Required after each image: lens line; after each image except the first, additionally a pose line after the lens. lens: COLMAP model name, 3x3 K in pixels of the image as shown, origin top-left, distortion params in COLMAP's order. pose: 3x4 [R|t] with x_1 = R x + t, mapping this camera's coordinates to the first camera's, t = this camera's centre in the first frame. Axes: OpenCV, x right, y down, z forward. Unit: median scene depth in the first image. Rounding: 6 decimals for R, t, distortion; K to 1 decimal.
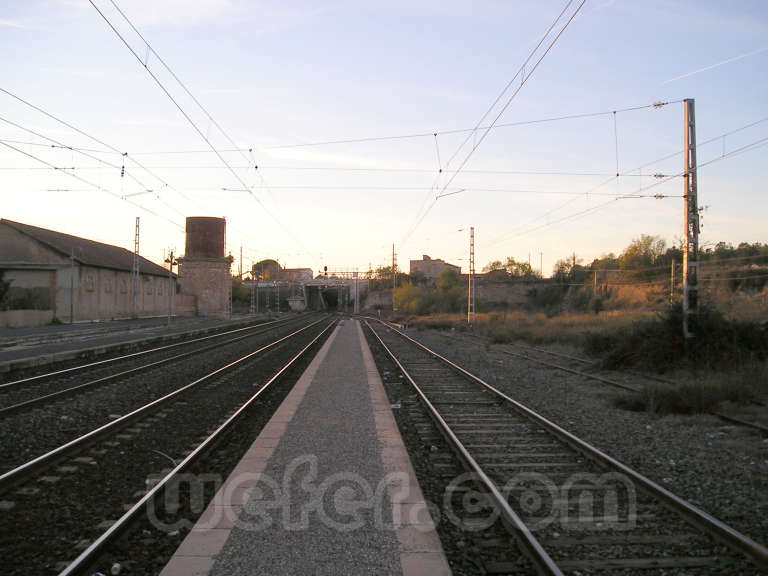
lens RADIAL K [[789.9, 0, 398.7], [0, 789.9, 290.8], [0, 0, 1]] dist [-0.137795, 0.105116]
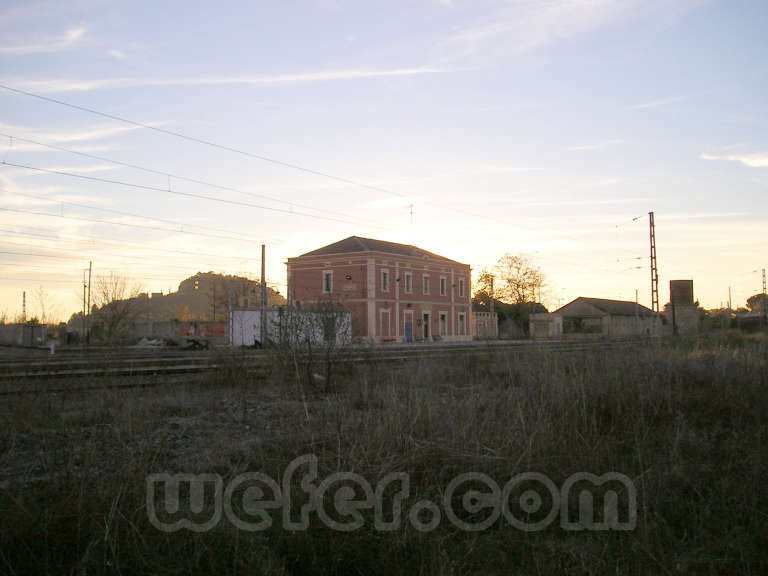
lens RADIAL K [[789.9, 0, 398.7], [0, 789.9, 290.8], [0, 0, 1]] dist [-0.137795, 0.105116]
pose [[0.790396, -0.053424, -0.610263, 0.306150], [0.028798, 0.998329, -0.050099, -0.002258], [0.611920, 0.022023, 0.790613, -0.735613]]
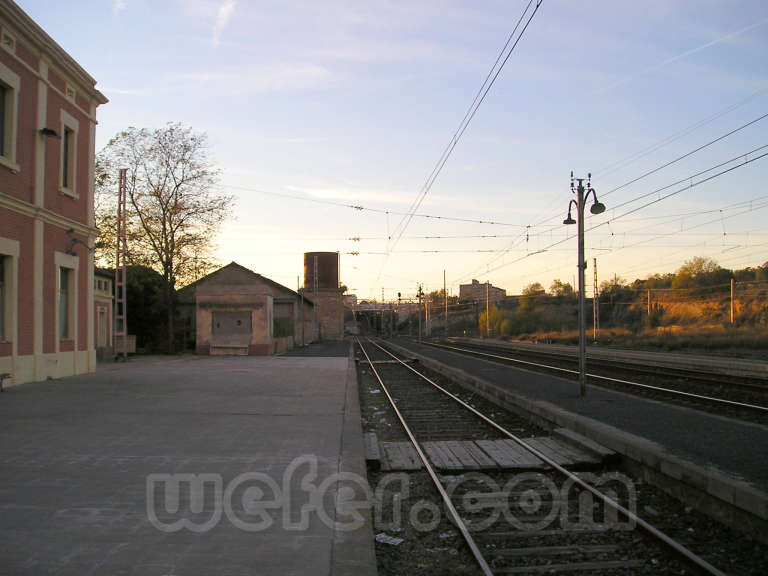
lens RADIAL K [[789.9, 0, 398.7], [0, 789.9, 290.8], [0, 0, 1]] dist [-0.137795, 0.105116]
pose [[0.999645, -0.025582, 0.007385, -0.146386], [0.025786, 0.999248, -0.028955, -0.002921], [-0.006639, 0.029135, 0.999553, -0.126733]]
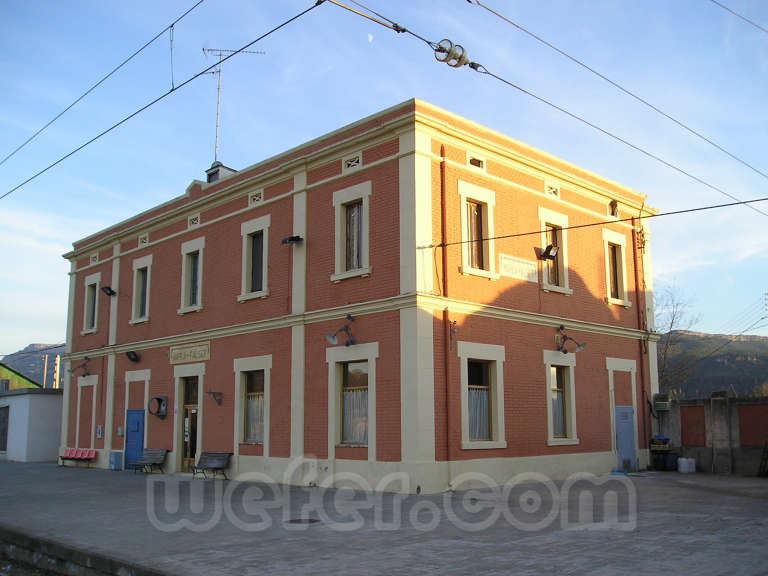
lens RADIAL K [[789.9, 0, 398.7], [0, 789.9, 290.8], [0, 0, 1]] dist [-0.137795, 0.105116]
pose [[-0.749281, -0.133073, -0.648744, -0.118898], [0.000722, 0.979439, -0.201740, 0.004309], [0.662251, -0.151628, -0.733779, 0.274713]]
